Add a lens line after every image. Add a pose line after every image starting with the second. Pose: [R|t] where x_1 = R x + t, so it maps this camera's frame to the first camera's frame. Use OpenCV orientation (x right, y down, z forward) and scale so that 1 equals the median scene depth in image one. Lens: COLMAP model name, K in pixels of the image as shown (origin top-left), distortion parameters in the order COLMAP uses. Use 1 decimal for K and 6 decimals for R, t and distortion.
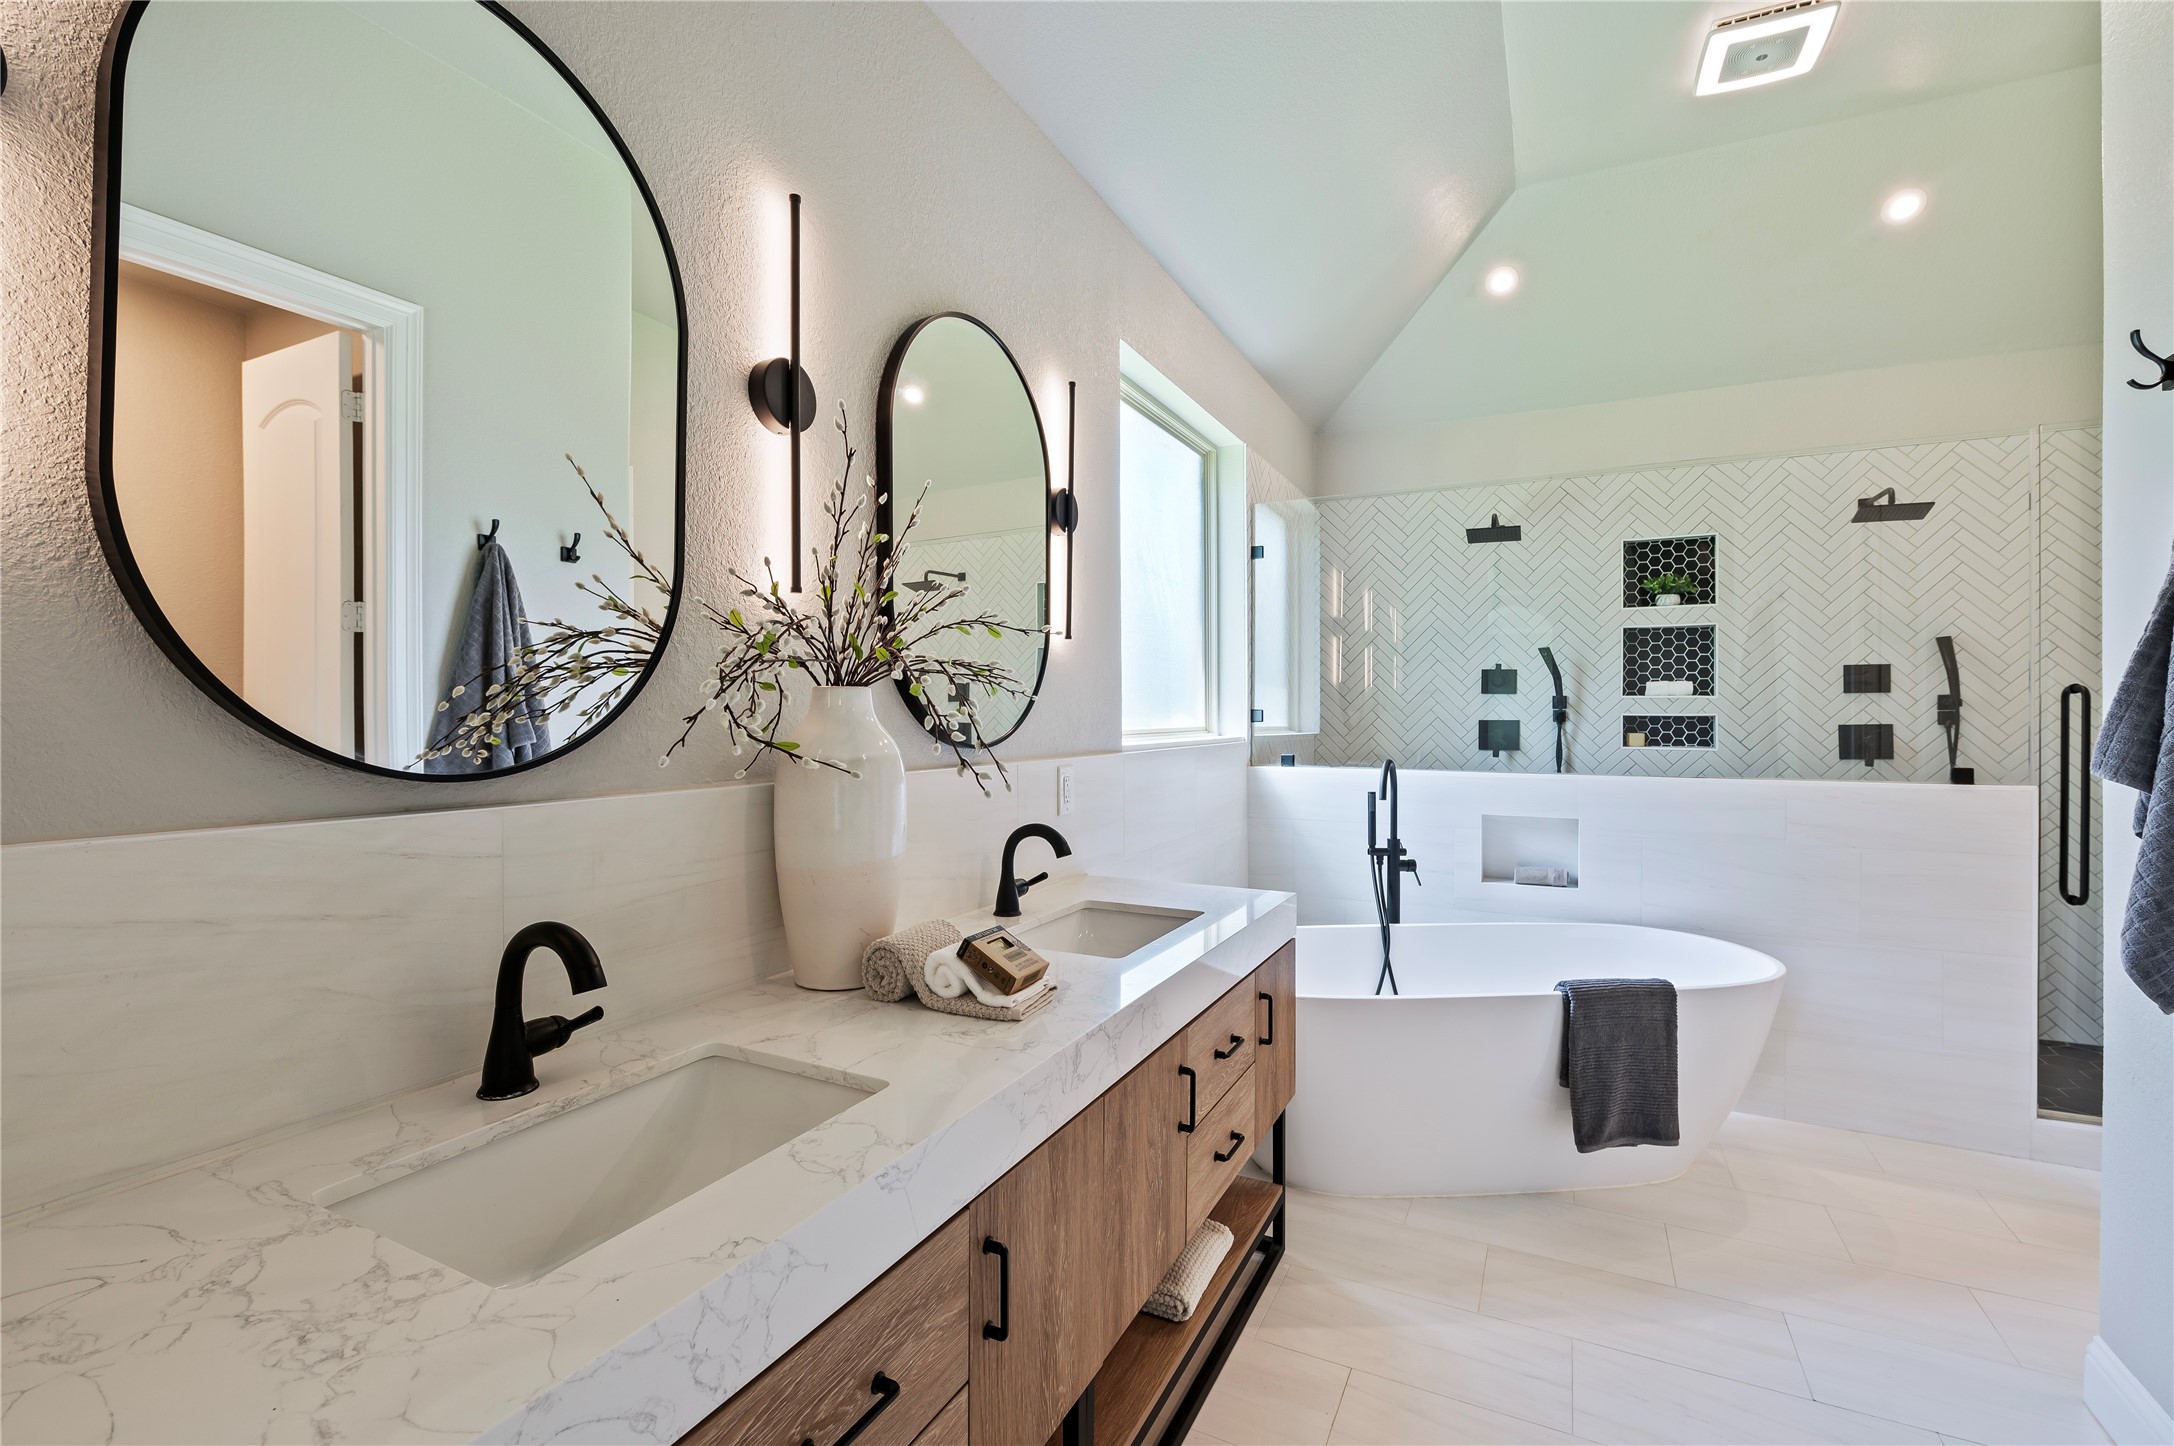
lens RADIAL K [[969.6, 0, 1098.9], [0, 969.6, 722.0], [0, 0, 1]] dist [-0.015488, 0.000459]
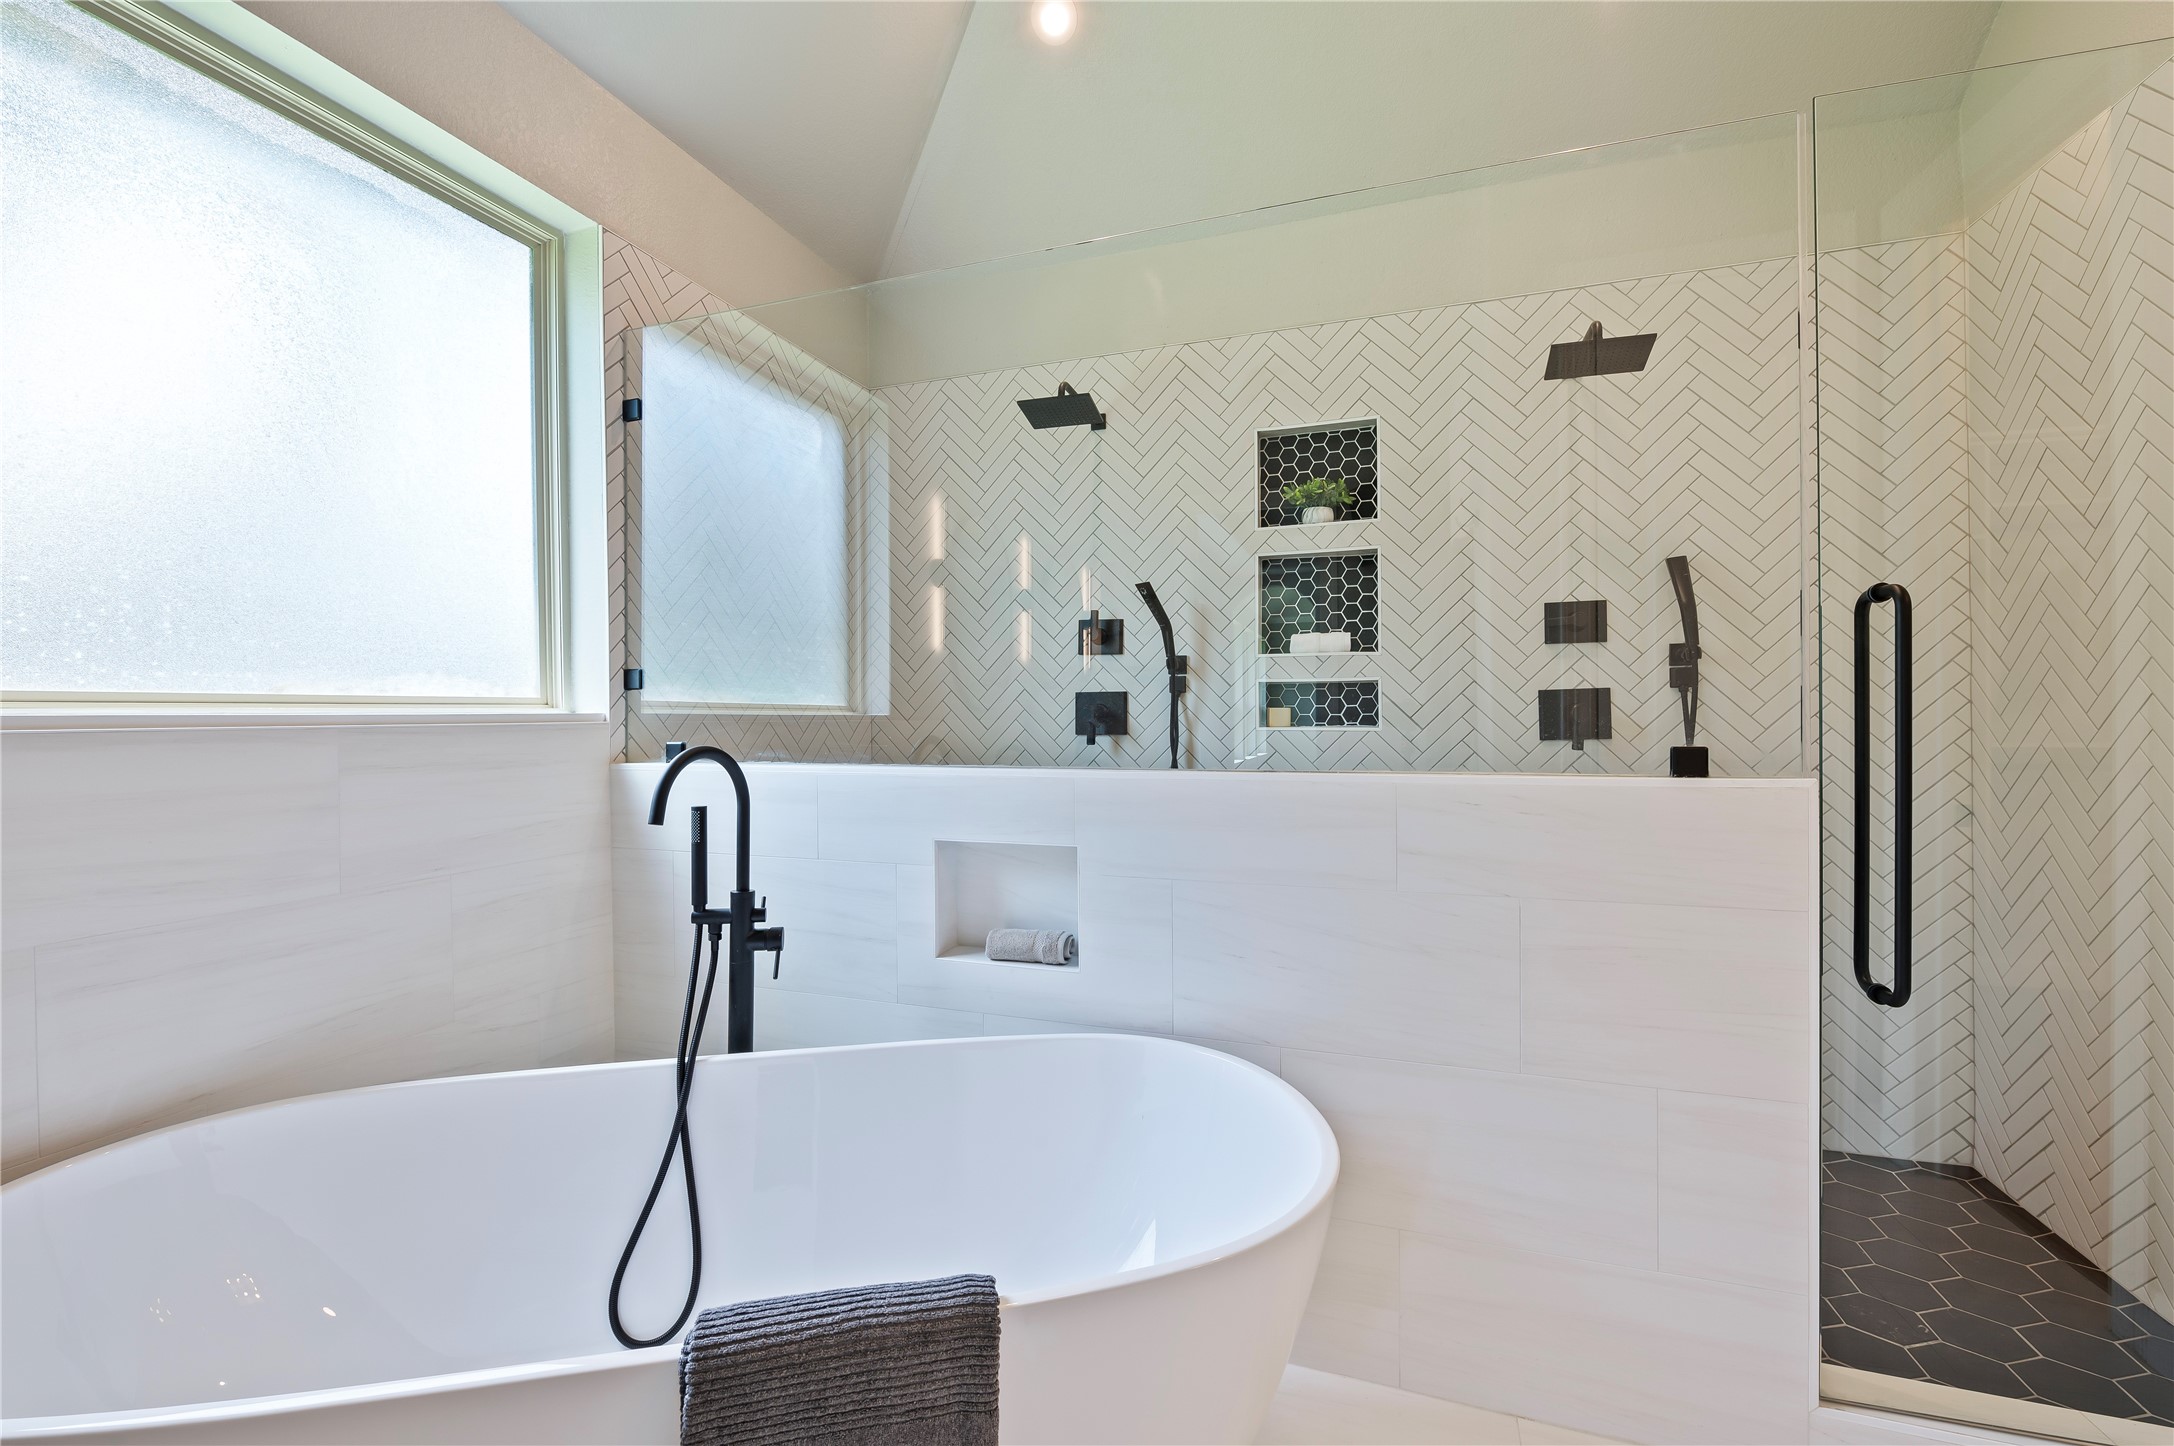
lens RADIAL K [[938.6, 0, 1073.3], [0, 938.6, 723.6], [0, 0, 1]] dist [-0.014774, 0.000882]
pose [[0.992367, -0.010025, 0.122915, 0.344592], [0.009714, 0.999948, 0.003130, 0.020782], [-0.122940, -0.001912, 0.992412, 0.364239]]
